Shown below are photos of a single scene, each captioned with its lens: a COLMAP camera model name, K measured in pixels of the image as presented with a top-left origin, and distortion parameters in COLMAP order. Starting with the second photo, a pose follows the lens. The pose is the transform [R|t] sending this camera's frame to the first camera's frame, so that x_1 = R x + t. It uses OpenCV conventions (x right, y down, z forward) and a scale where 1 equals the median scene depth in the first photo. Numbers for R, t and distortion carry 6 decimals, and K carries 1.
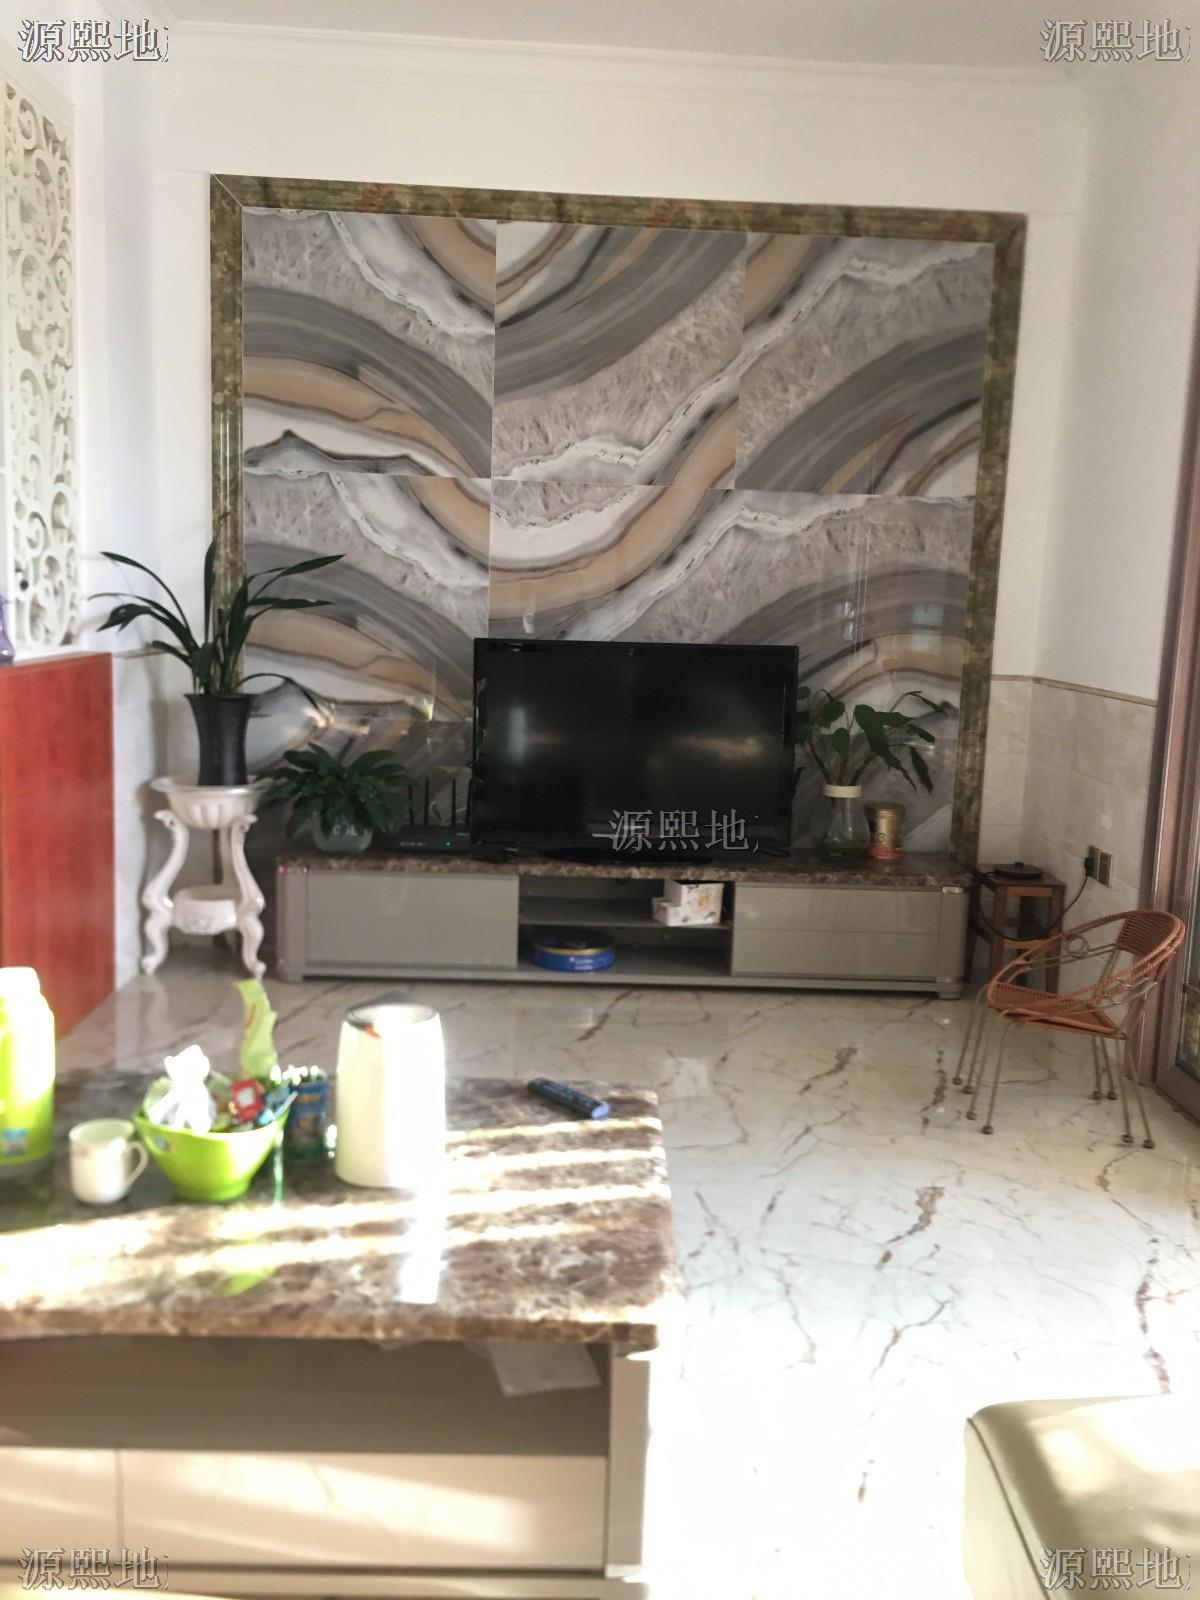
lens RADIAL K [[1385.7, 0, 605.7], [0, 1385.7, 785.7], [0, 0, 1]] dist [0.066241, -0.114846]
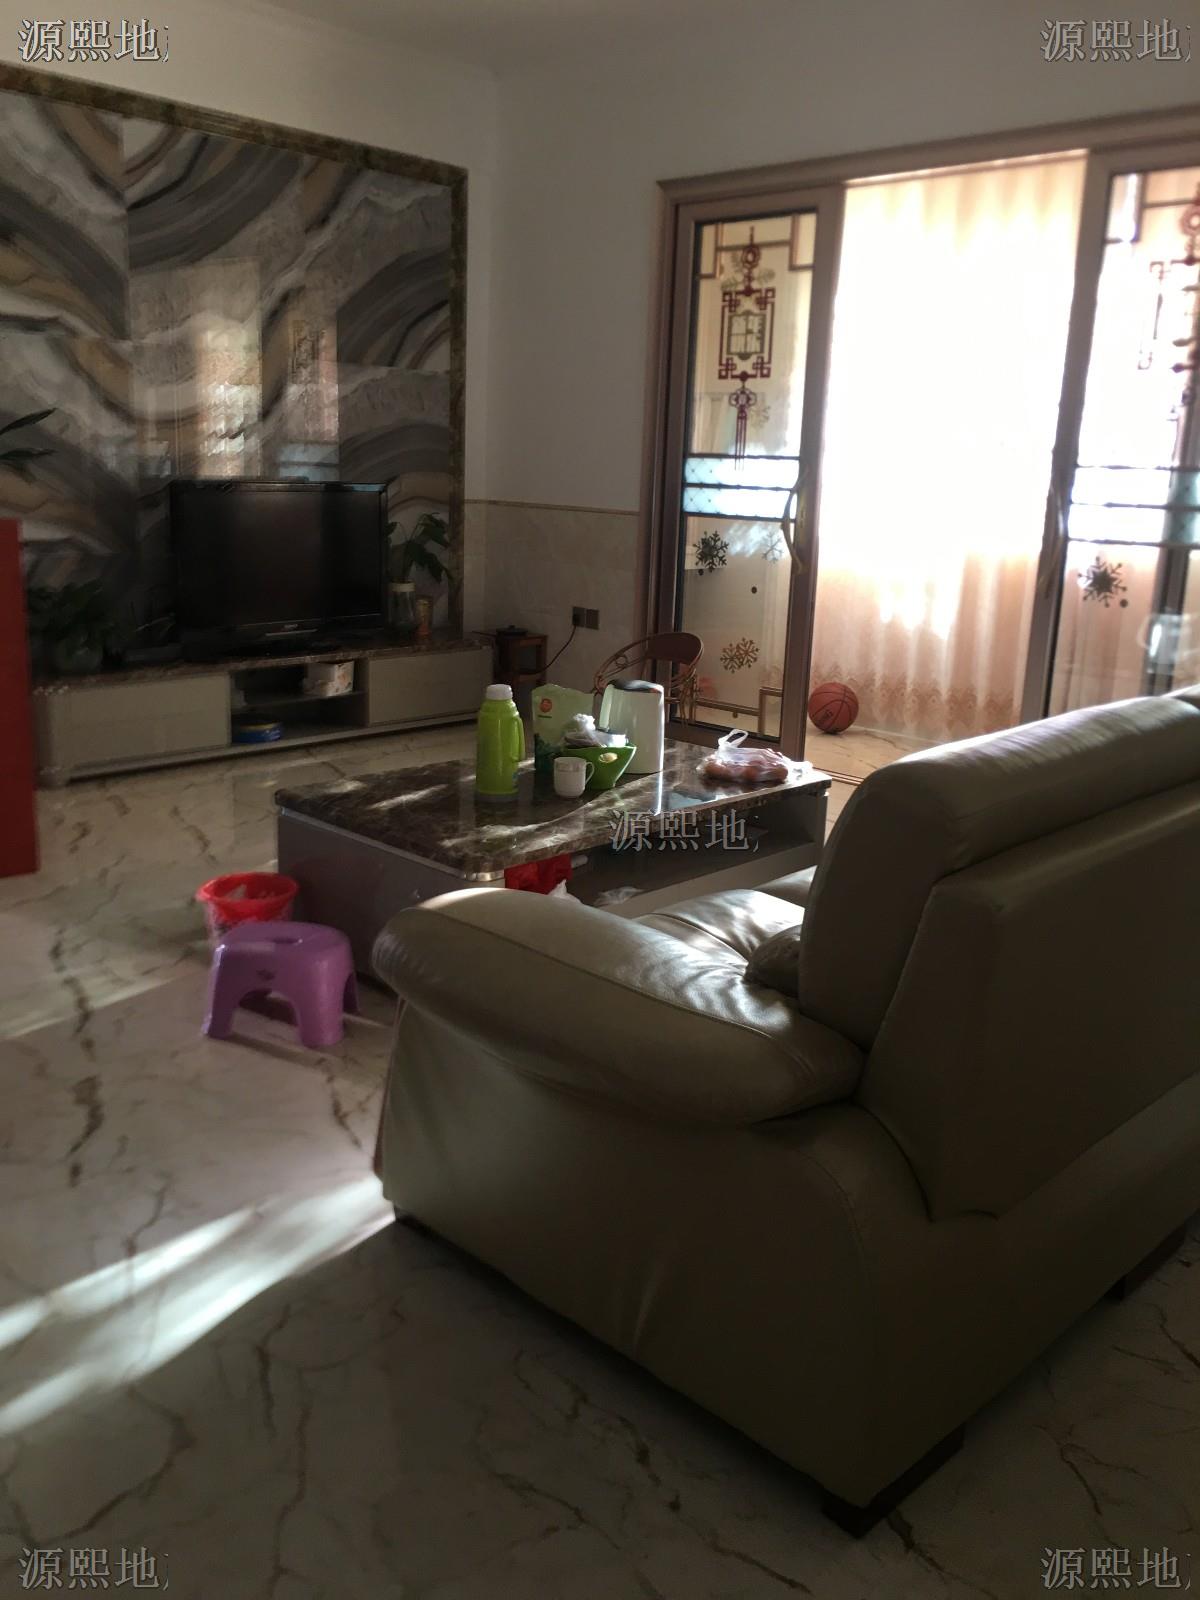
lens RADIAL K [[1385.7, 0, 604.0], [0, 1385.7, 813.5], [0, 0, 1]] dist [0.066241, -0.114846]
pose [[0.698891, -0.188800, 0.689859, -0.705427], [0.090869, 0.980153, 0.176189, -0.001393], [-0.709432, -0.060450, 0.702176, -0.142467]]
